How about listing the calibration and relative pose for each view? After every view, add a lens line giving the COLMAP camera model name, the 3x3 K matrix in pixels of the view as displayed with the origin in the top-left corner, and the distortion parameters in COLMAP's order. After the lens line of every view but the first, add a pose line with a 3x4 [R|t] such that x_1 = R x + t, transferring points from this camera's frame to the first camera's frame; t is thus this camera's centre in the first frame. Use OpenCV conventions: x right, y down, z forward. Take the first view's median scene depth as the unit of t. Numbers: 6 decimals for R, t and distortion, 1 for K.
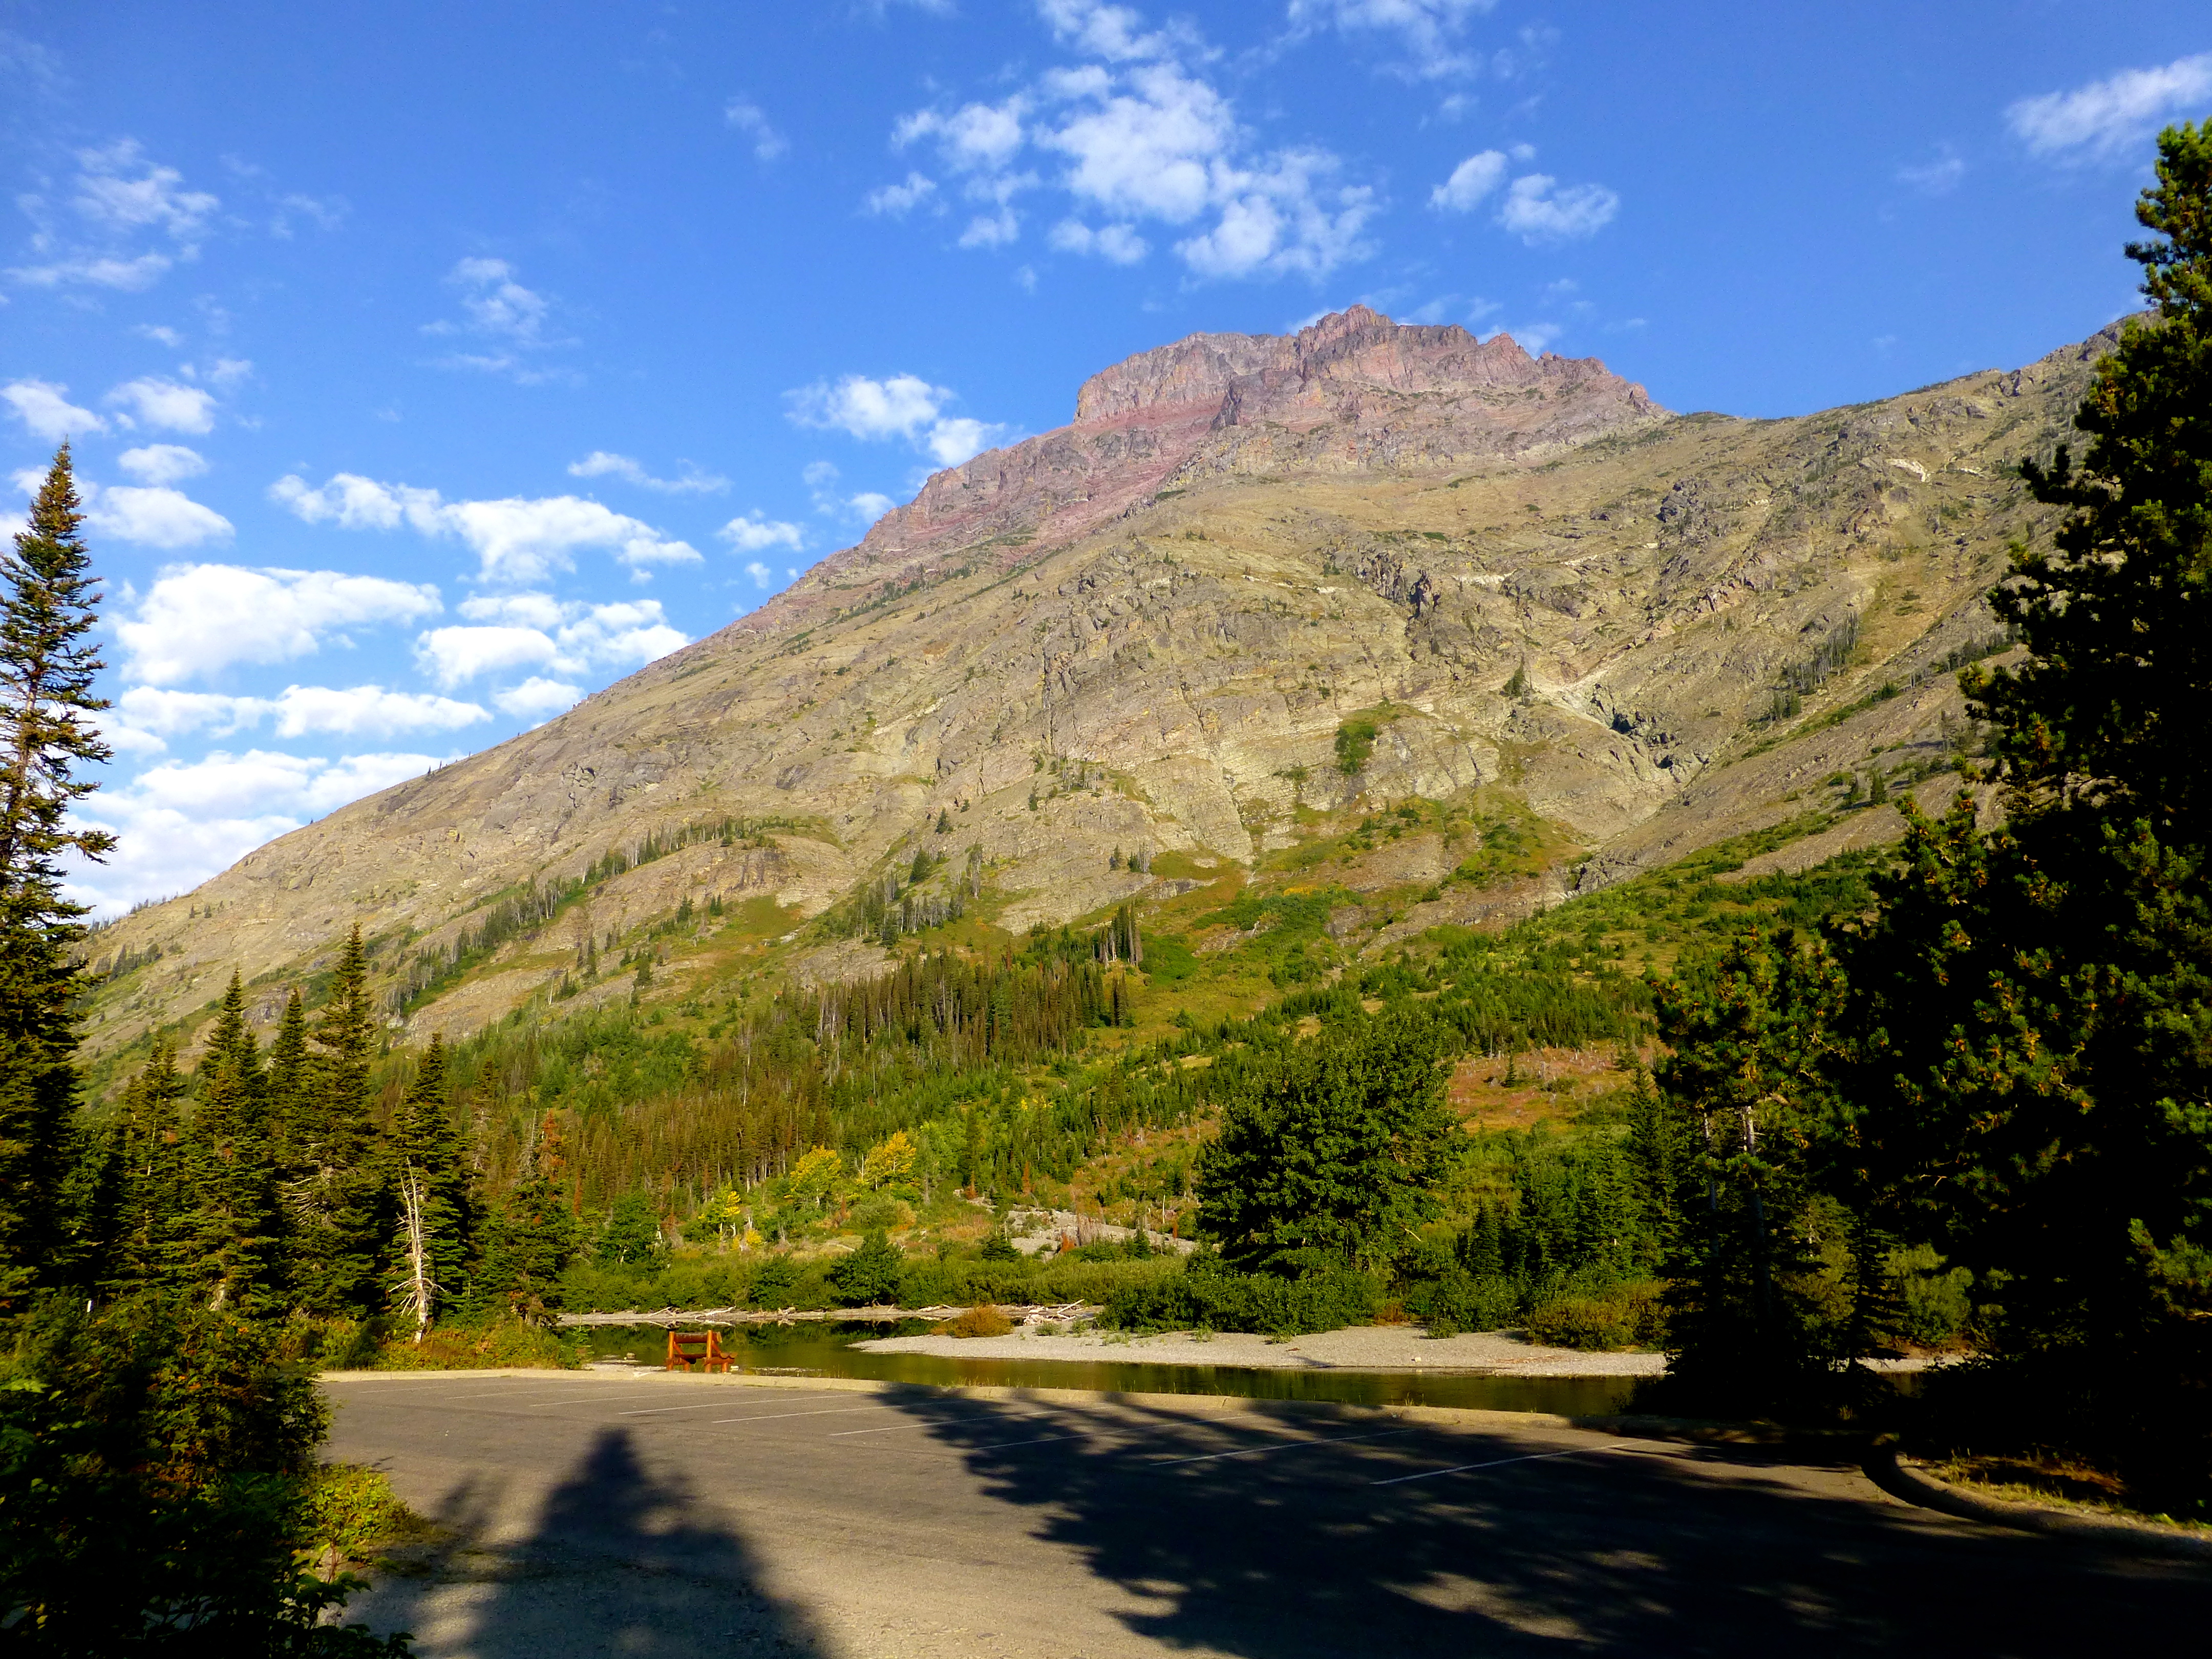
lens RADIAL K [[1846.6, 0, 1117.9], [0, 1846.6, 824.8], [0, 0, 1]] dist [-0.002558, -0.003383]
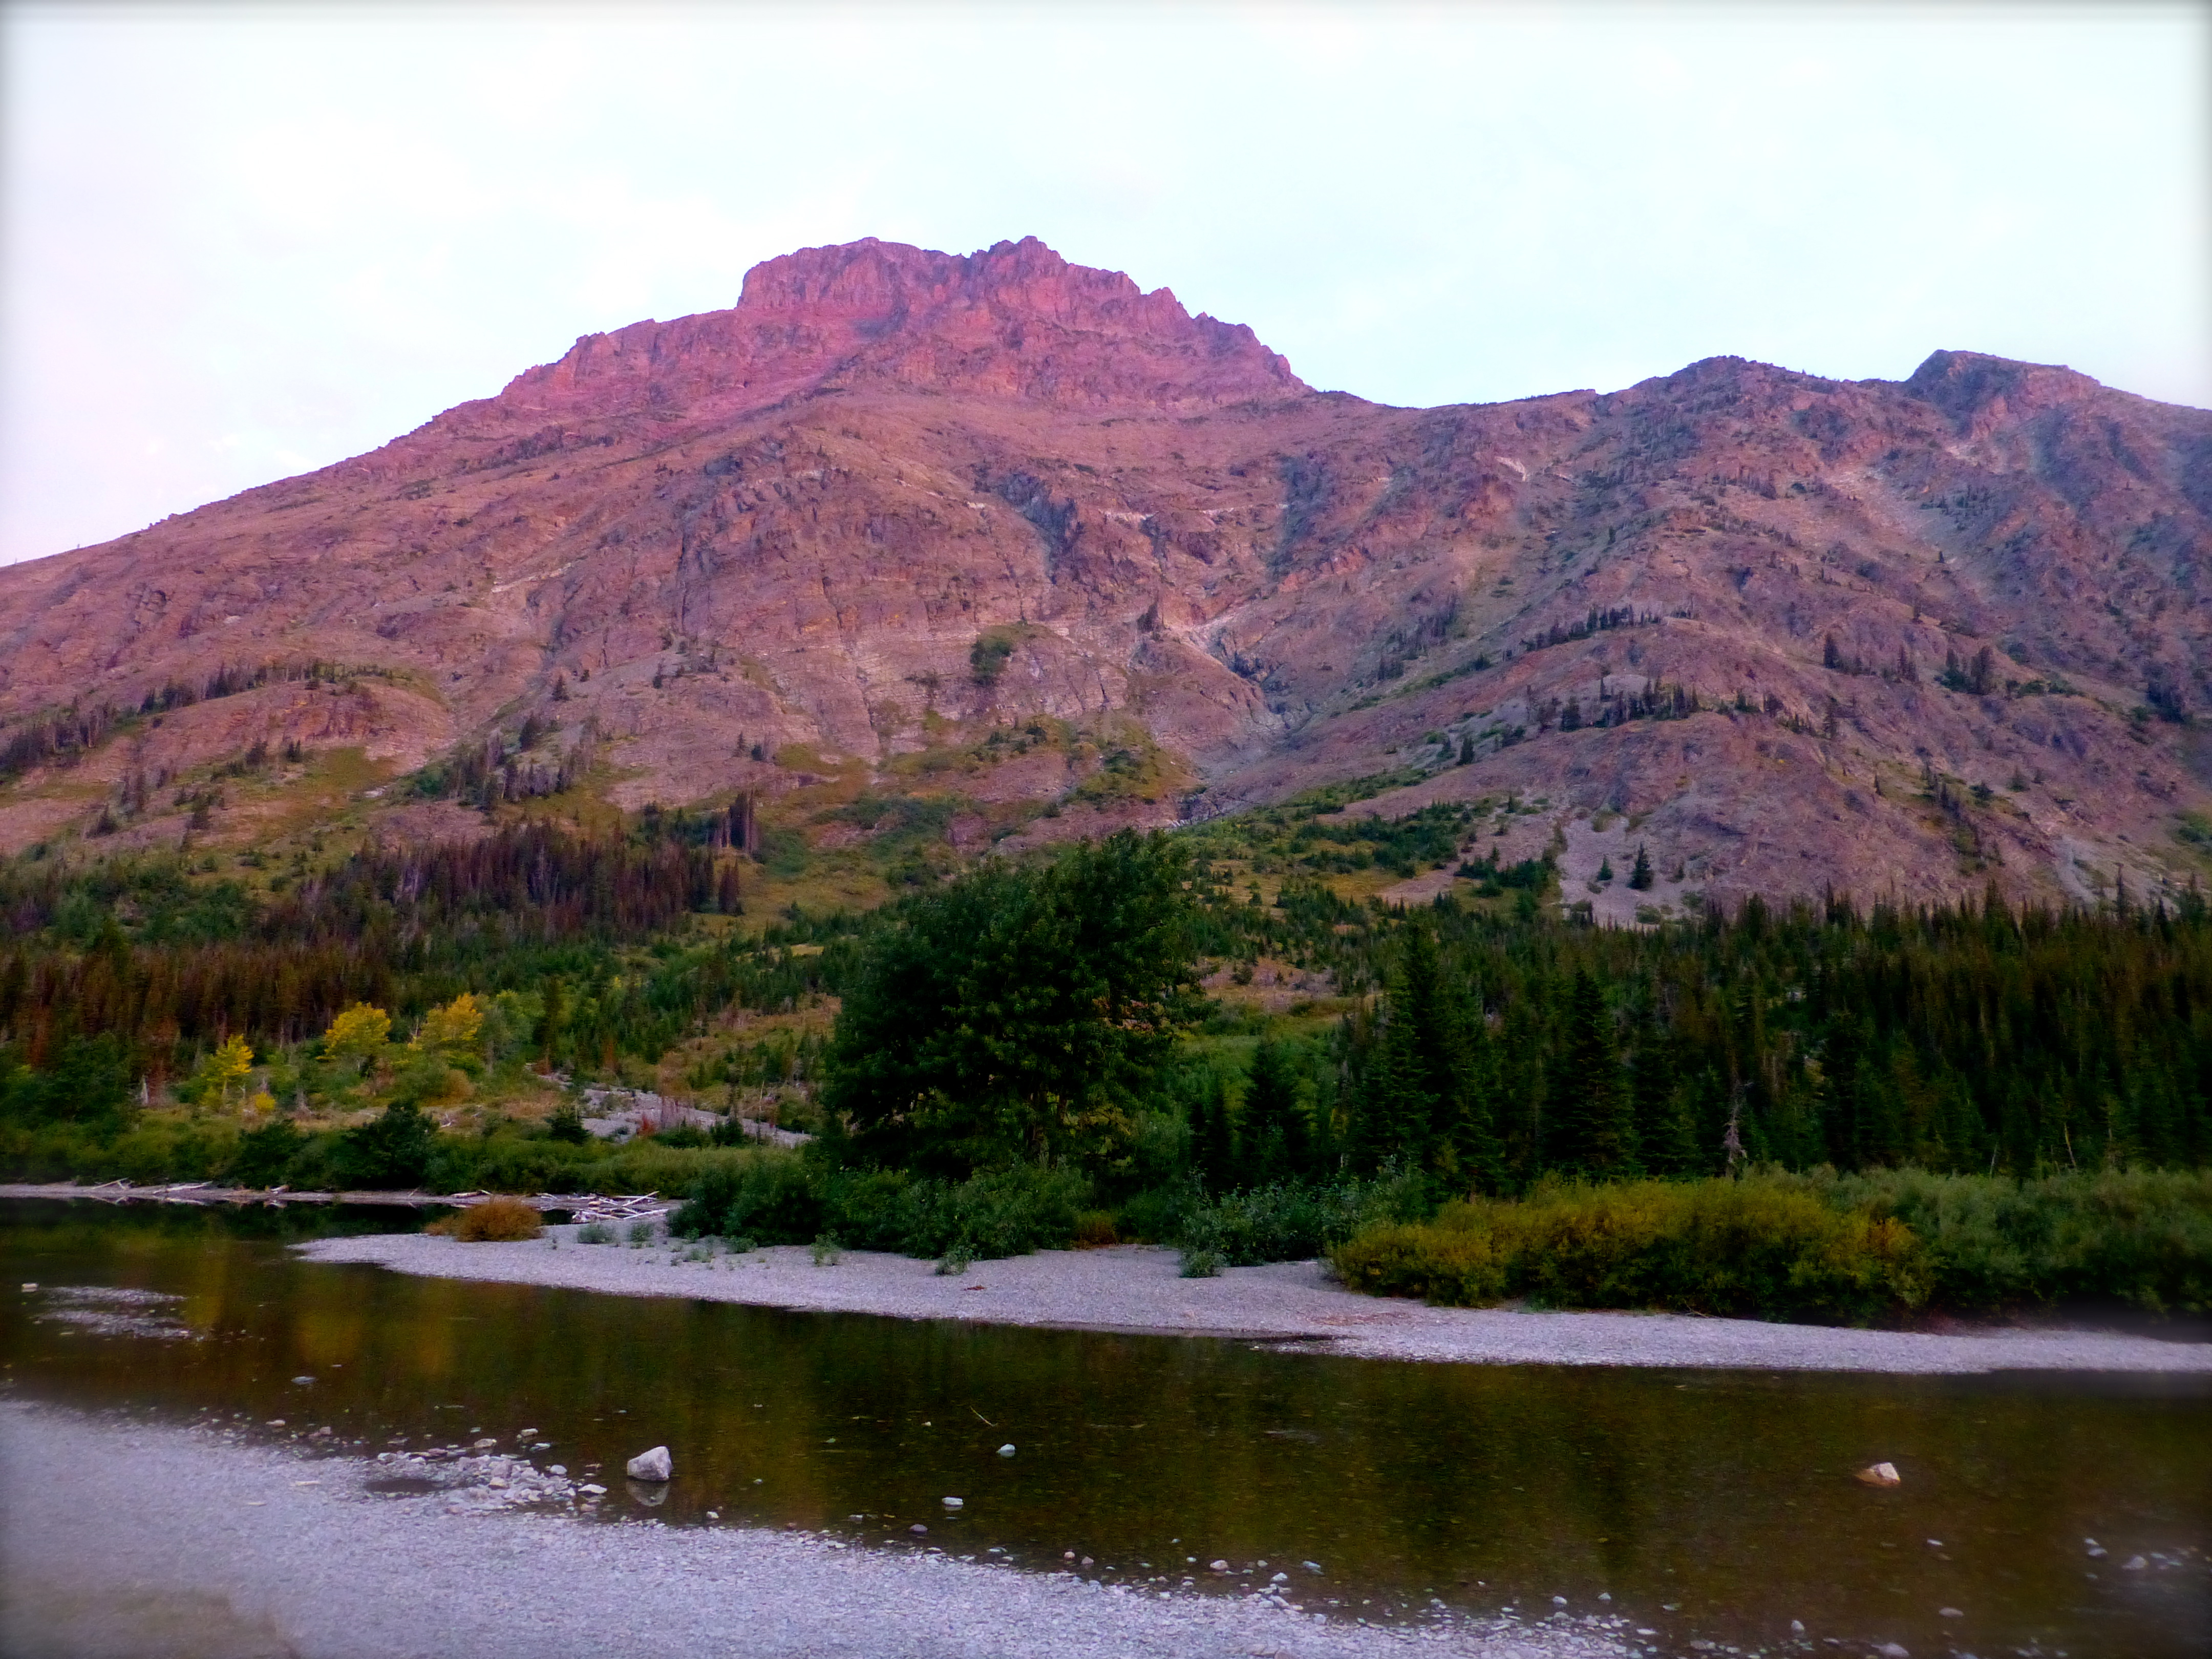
lens RADIAL K [[1576.7, 0, 1103.6], [0, 1576.7, 844.8], [0, 0, 1]] dist [-0.020077, 0.025950]
pose [[0.969313, 0.089647, 0.228901, -0.000288], [-0.096856, 0.995089, 0.020432, 0.035182], [-0.225945, -0.041976, 0.973235, 0.140553]]
